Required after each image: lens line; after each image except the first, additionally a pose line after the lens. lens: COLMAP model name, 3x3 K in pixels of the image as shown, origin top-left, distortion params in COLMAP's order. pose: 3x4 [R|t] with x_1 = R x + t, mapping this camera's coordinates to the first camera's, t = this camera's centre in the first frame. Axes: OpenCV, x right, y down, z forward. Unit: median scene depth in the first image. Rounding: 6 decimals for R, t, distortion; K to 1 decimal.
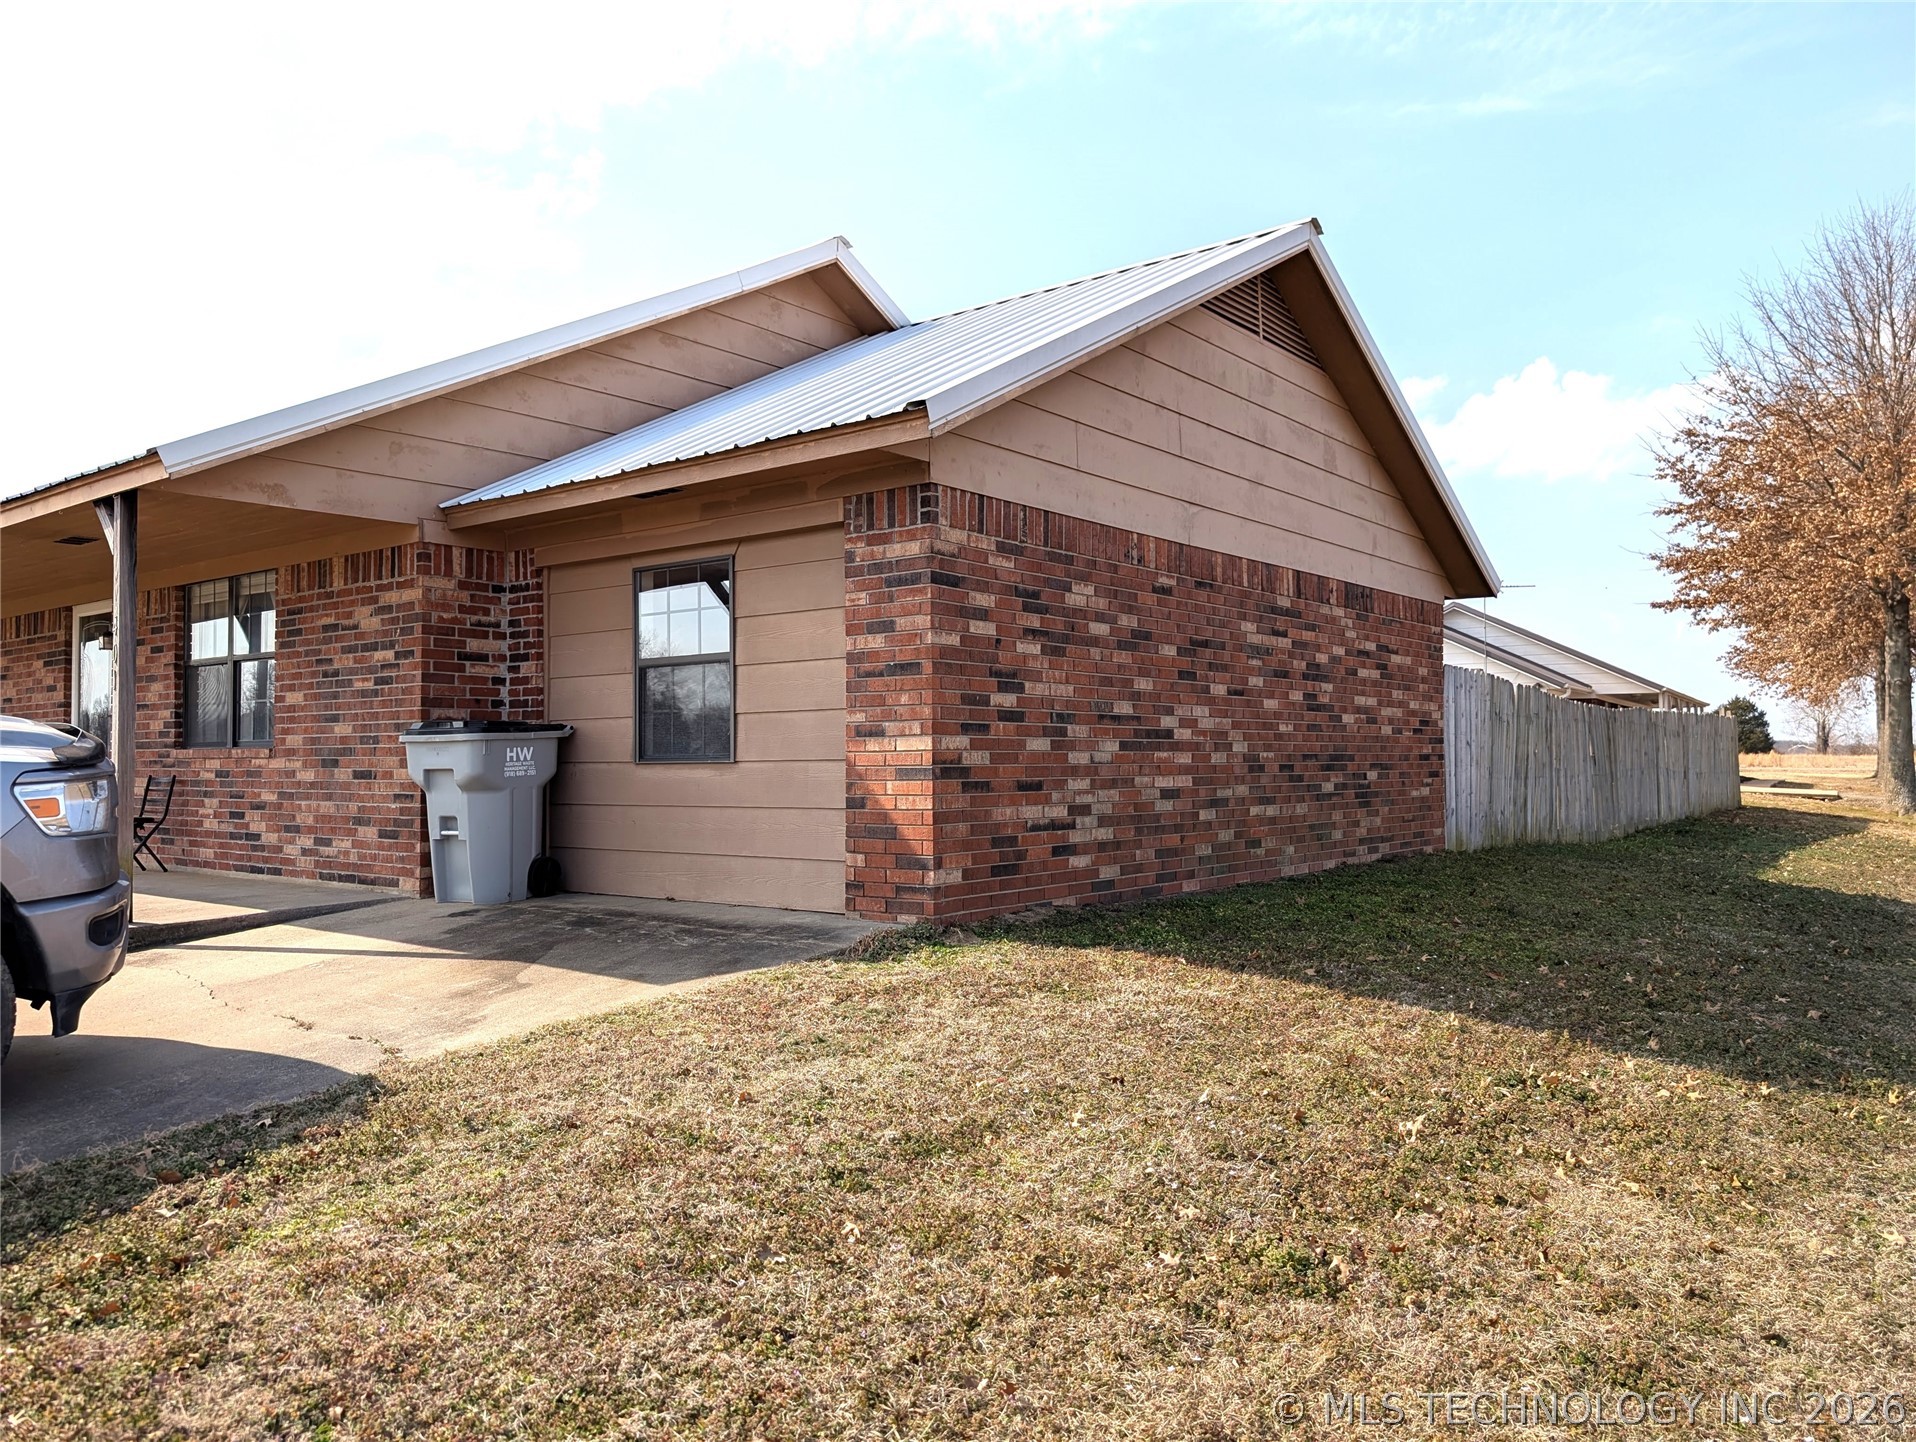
lens RADIAL K [[1385.8, 0, 948.8], [0, 1385.8, 720.5], [0, 0, 1]] dist [0.019329, -0.021548]
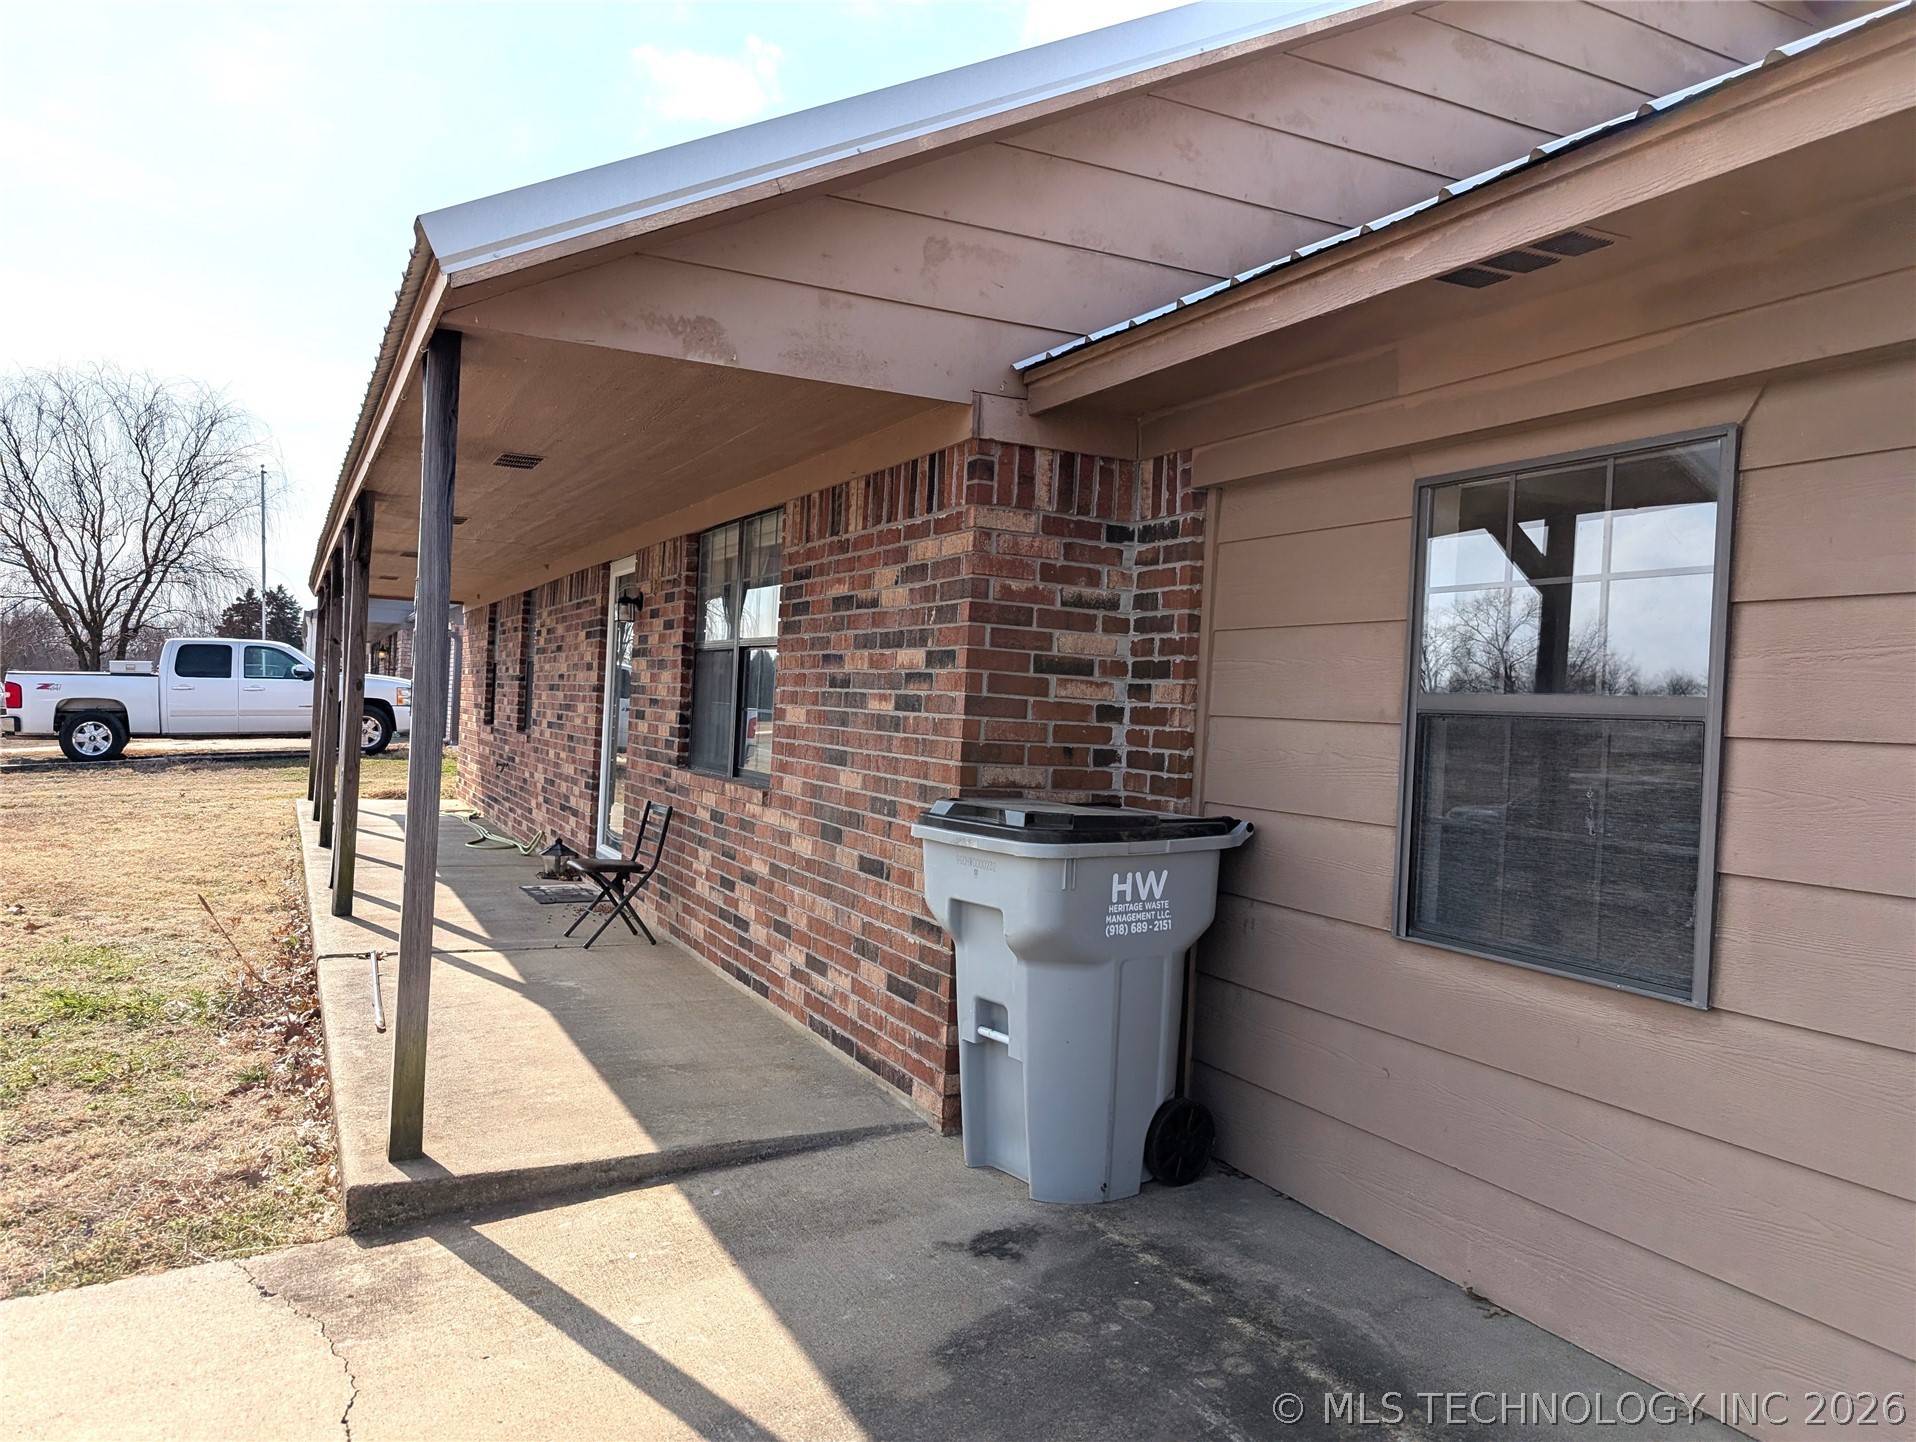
lens RADIAL K [[1385.8, 0, 954.2], [0, 1385.8, 716.6], [0, 0, 1]] dist [0.019329, -0.021548]
pose [[0.901242, 0.056174, -0.429660, -0.158062], [-0.046728, 0.998378, 0.032514, -0.041938], [0.430790, -0.009226, 0.902405, 0.519668]]
